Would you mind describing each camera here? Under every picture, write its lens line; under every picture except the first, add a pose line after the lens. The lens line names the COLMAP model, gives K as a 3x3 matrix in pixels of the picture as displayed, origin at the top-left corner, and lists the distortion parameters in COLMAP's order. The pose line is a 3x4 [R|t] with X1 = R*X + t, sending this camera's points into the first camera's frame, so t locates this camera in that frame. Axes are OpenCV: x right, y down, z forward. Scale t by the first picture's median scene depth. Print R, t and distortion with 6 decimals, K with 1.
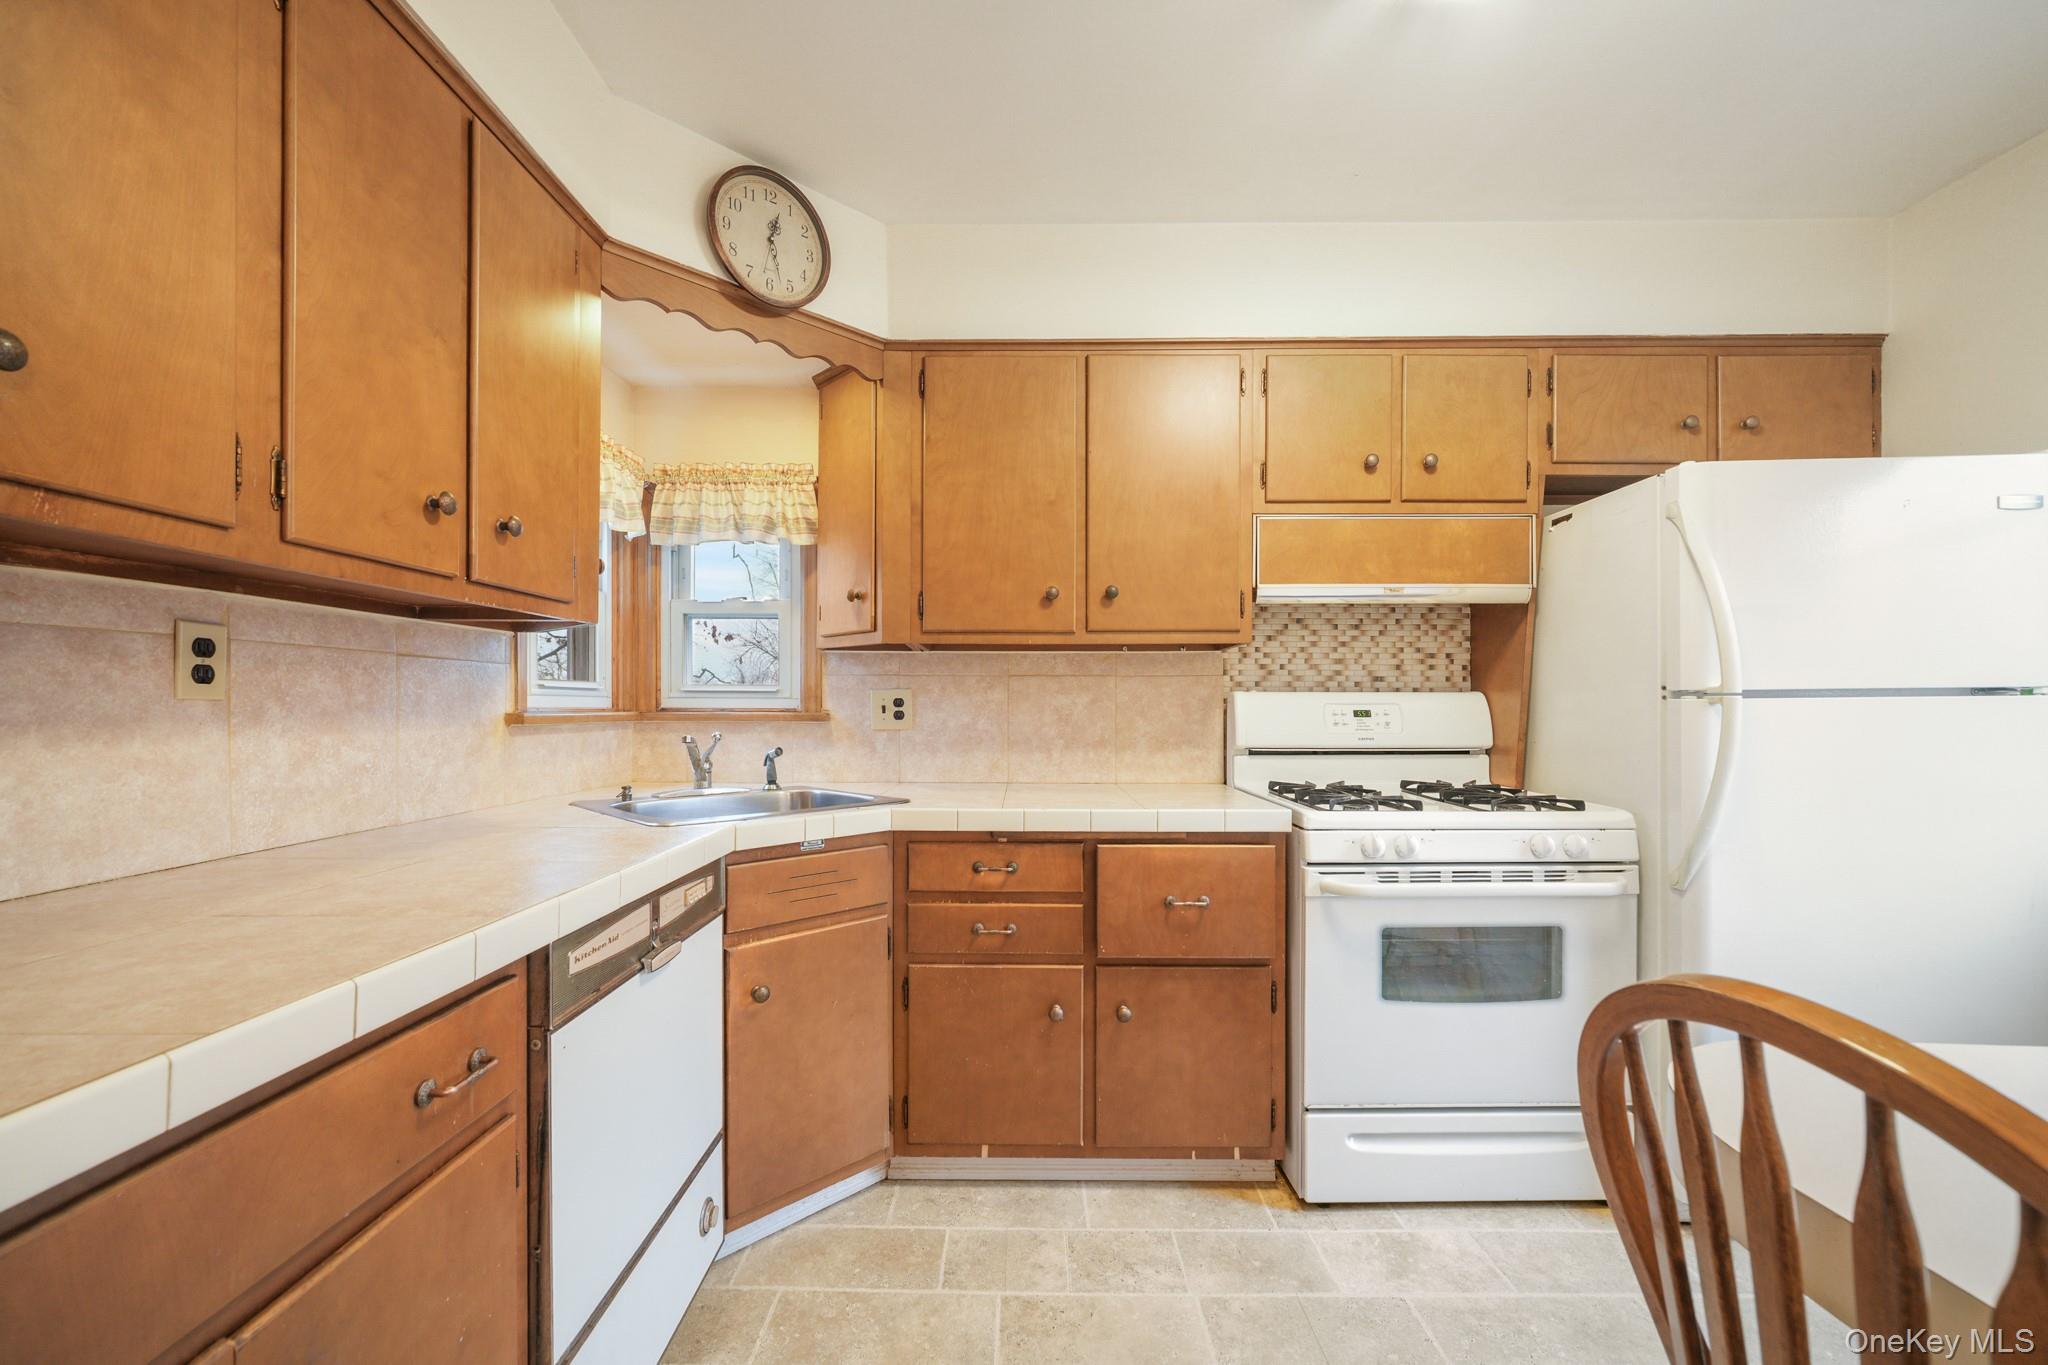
lens RADIAL K [[811.4, 0, 1021.8], [0, 811.4, 710.1], [0, 0, 1]] dist [0.001409, -0.000676]
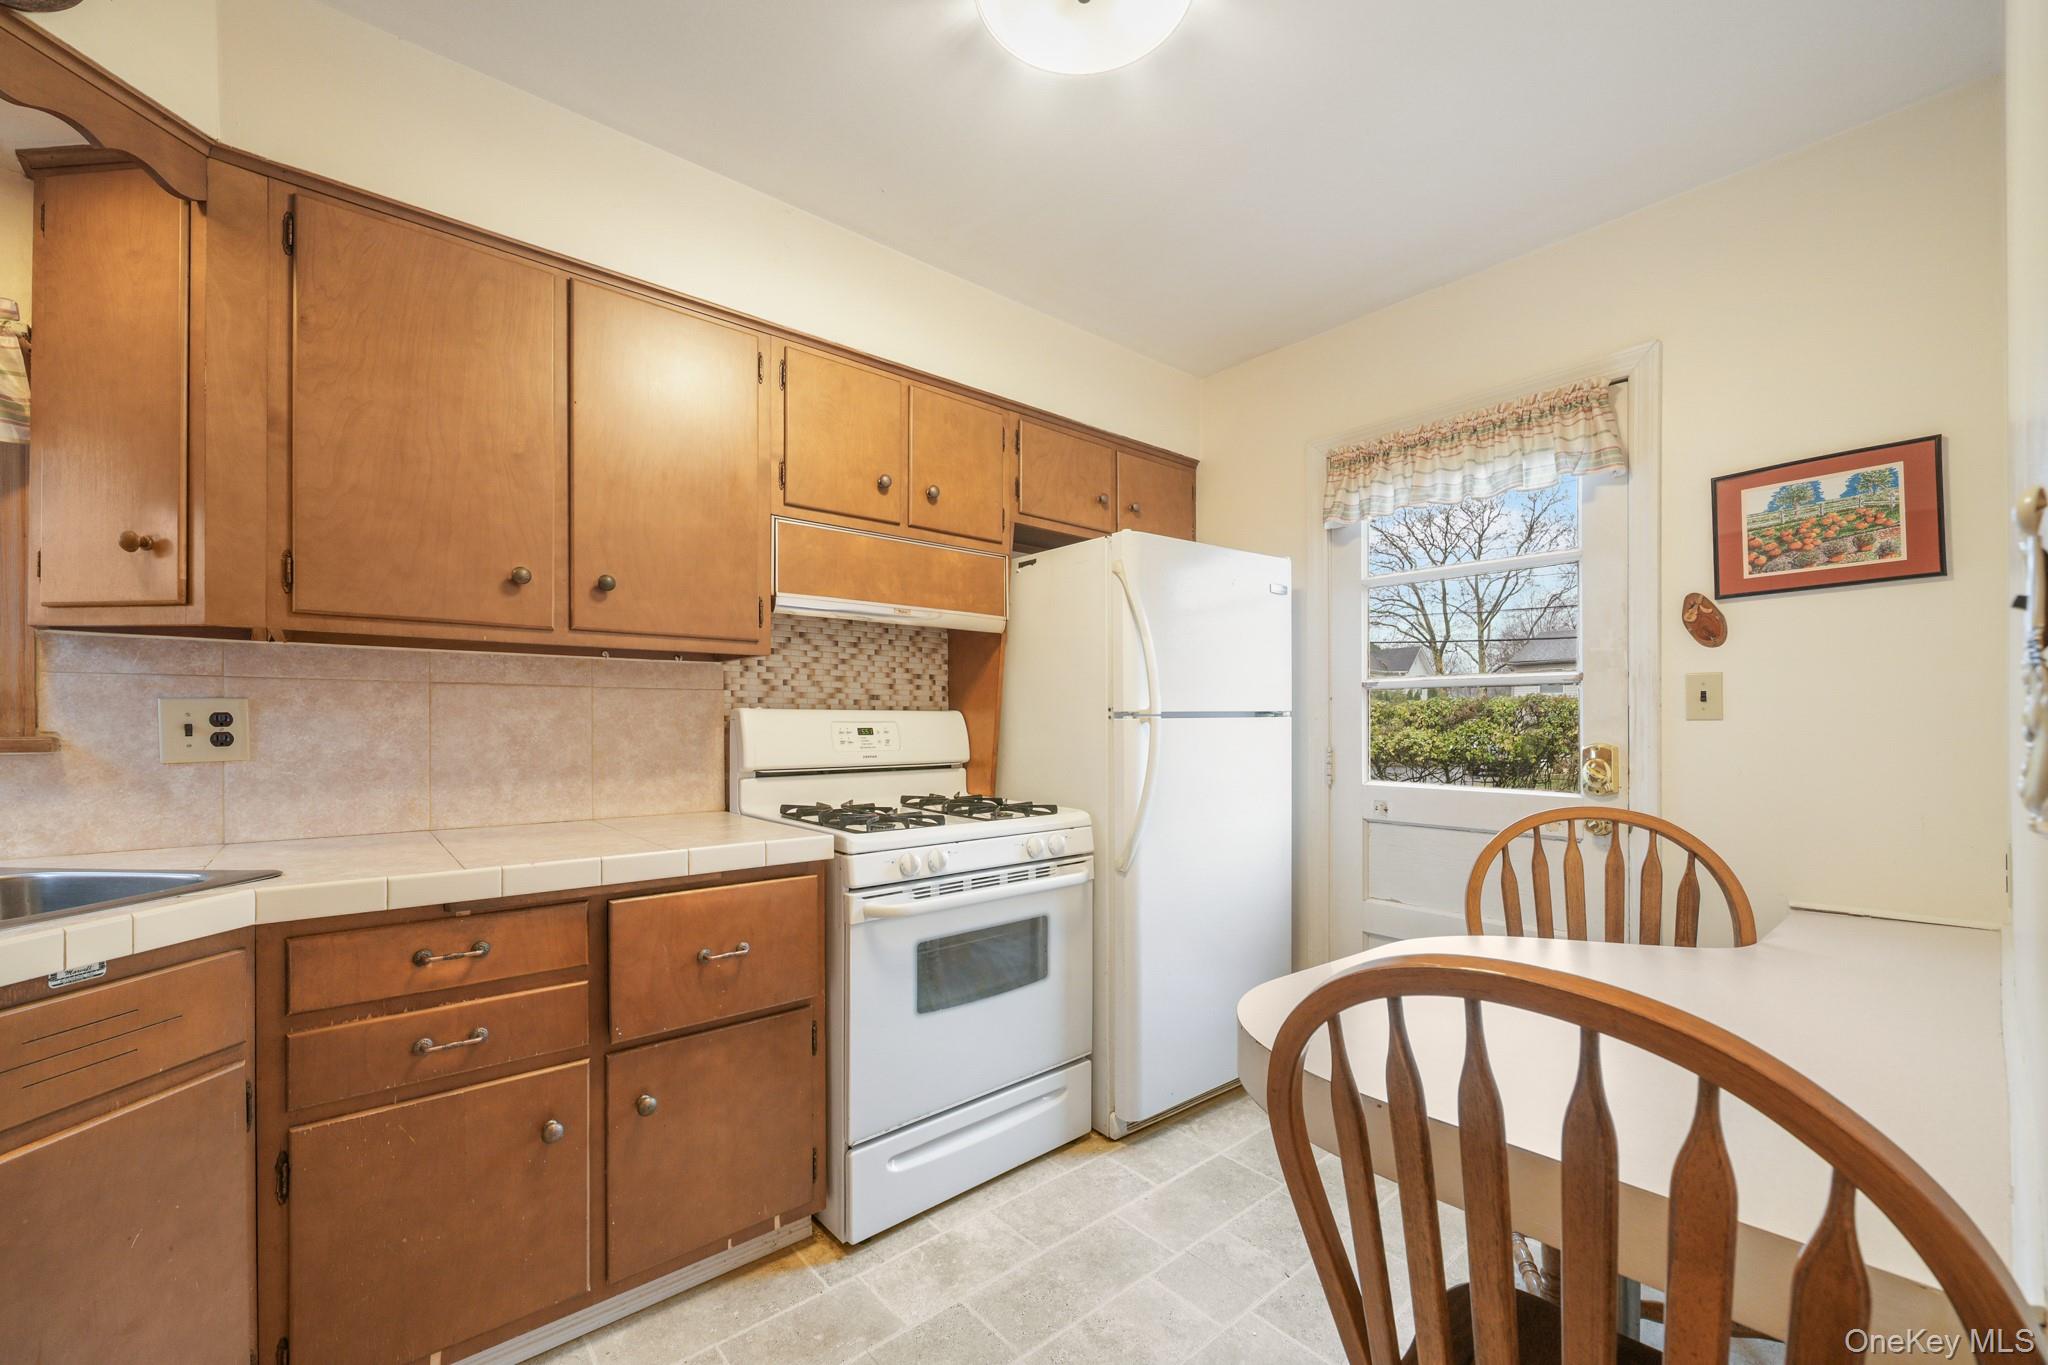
lens RADIAL K [[811.4, 0, 1007.9], [0, 811.4, 725.8], [0, 0, 1]] dist [0.001409, -0.000676]
pose [[0.767283, -0.003081, 0.641301, -0.100120], [0.003550, 0.999994, 0.000557, -0.002890], [-0.641298, 0.001849, 0.767289, 0.126913]]
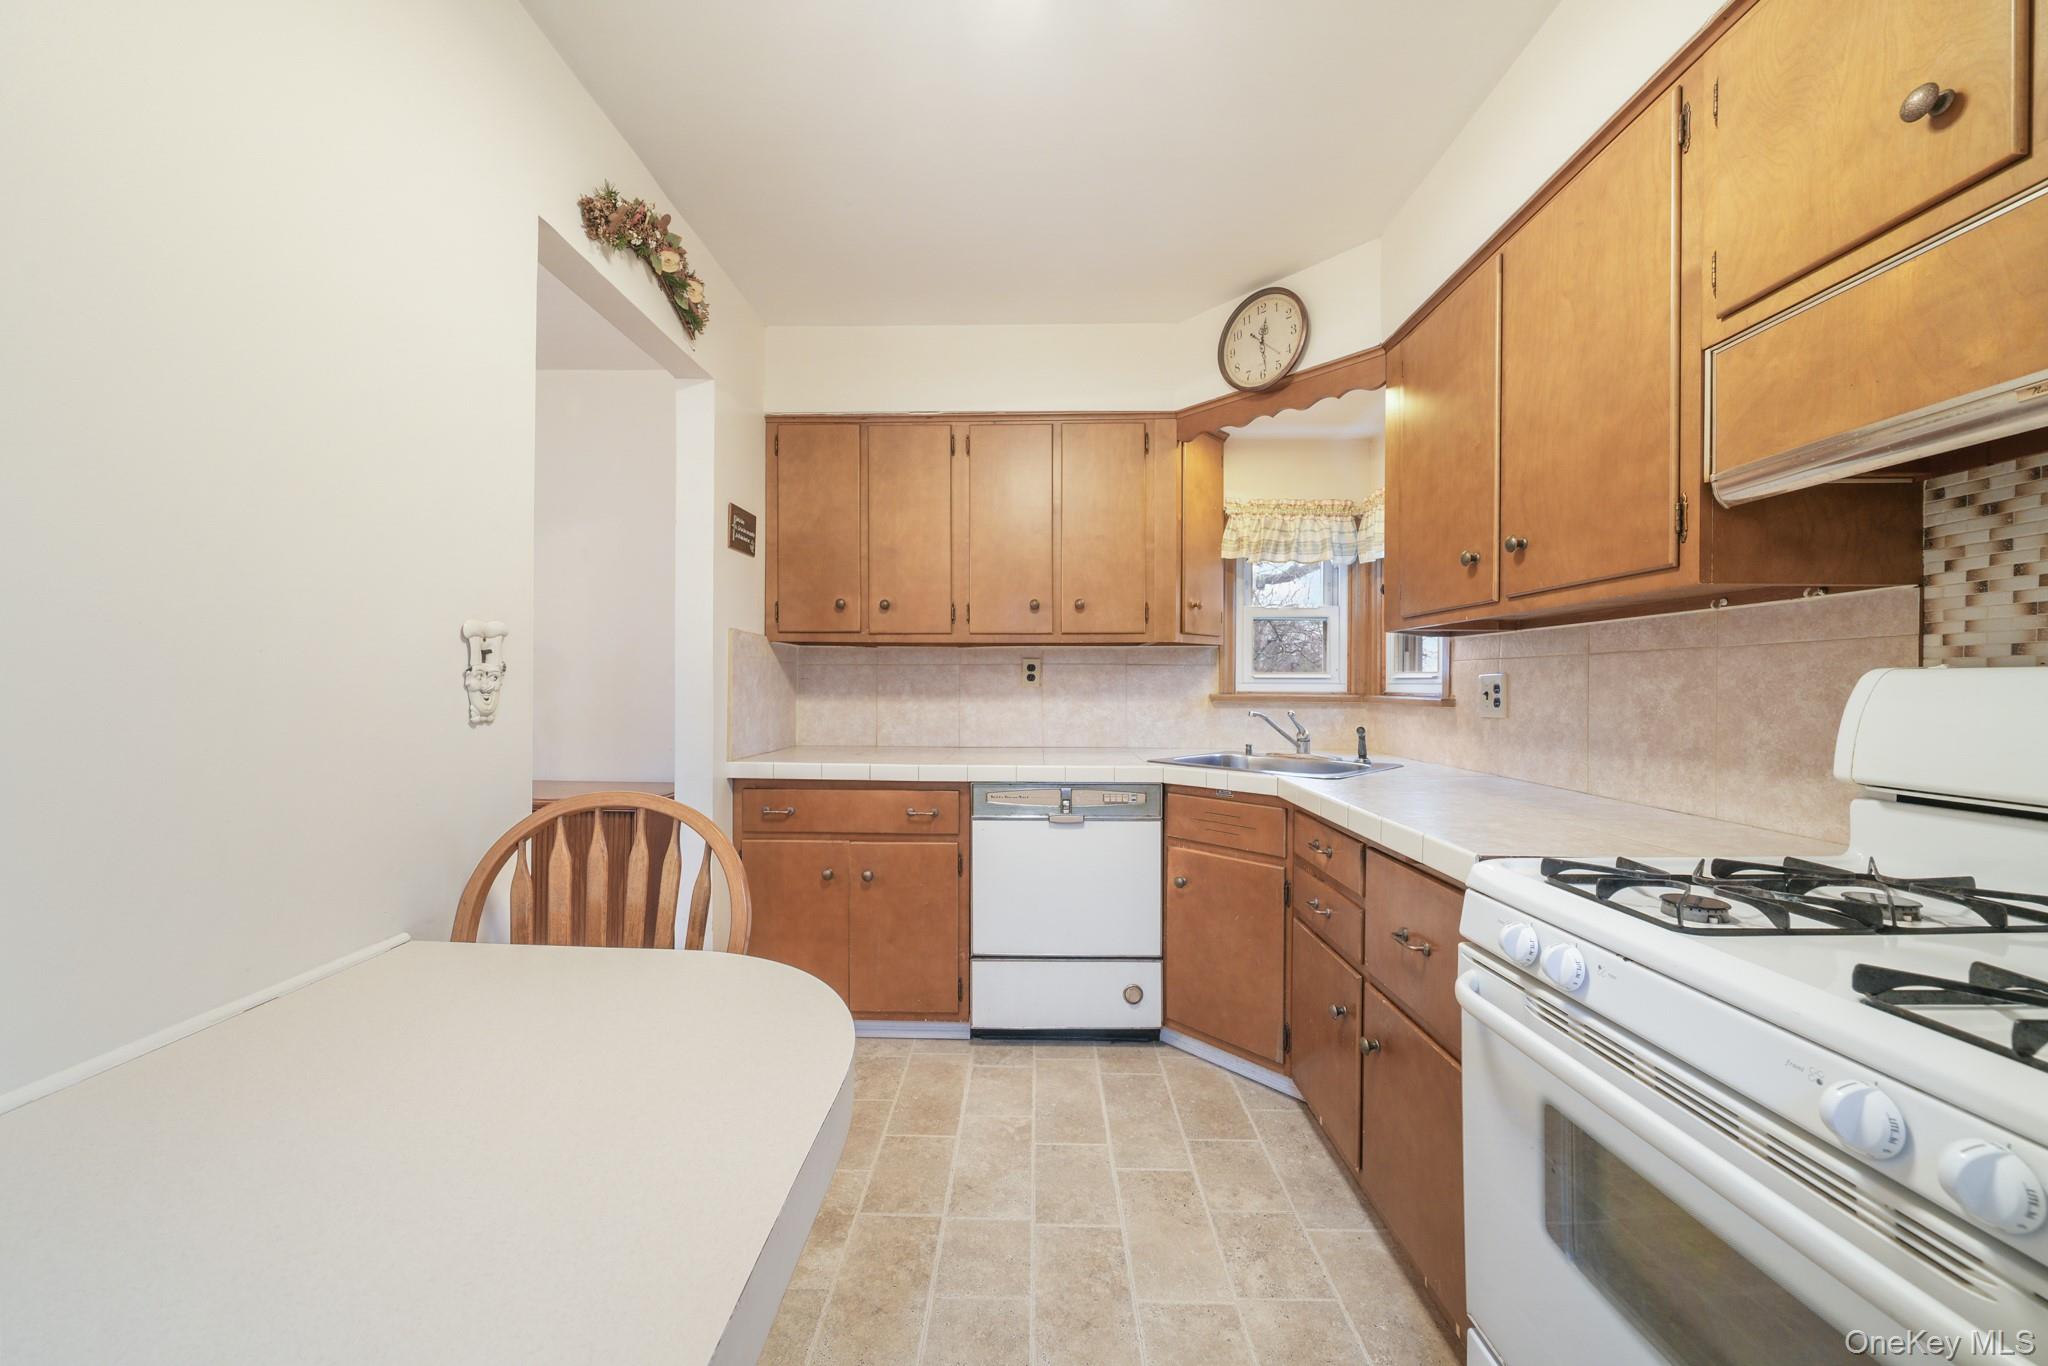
lens RADIAL K [[742.0, 0, 1023.0], [0, 742.0, 688.6], [0, 0, 1]] dist [-0.005034, 0.000028]
pose [[-0.012234, 0.003997, -0.999917, 0.801374], [-0.009002, 0.999951, 0.004107, -0.009265], [0.999885, 0.009051, -0.012197, 0.548652]]
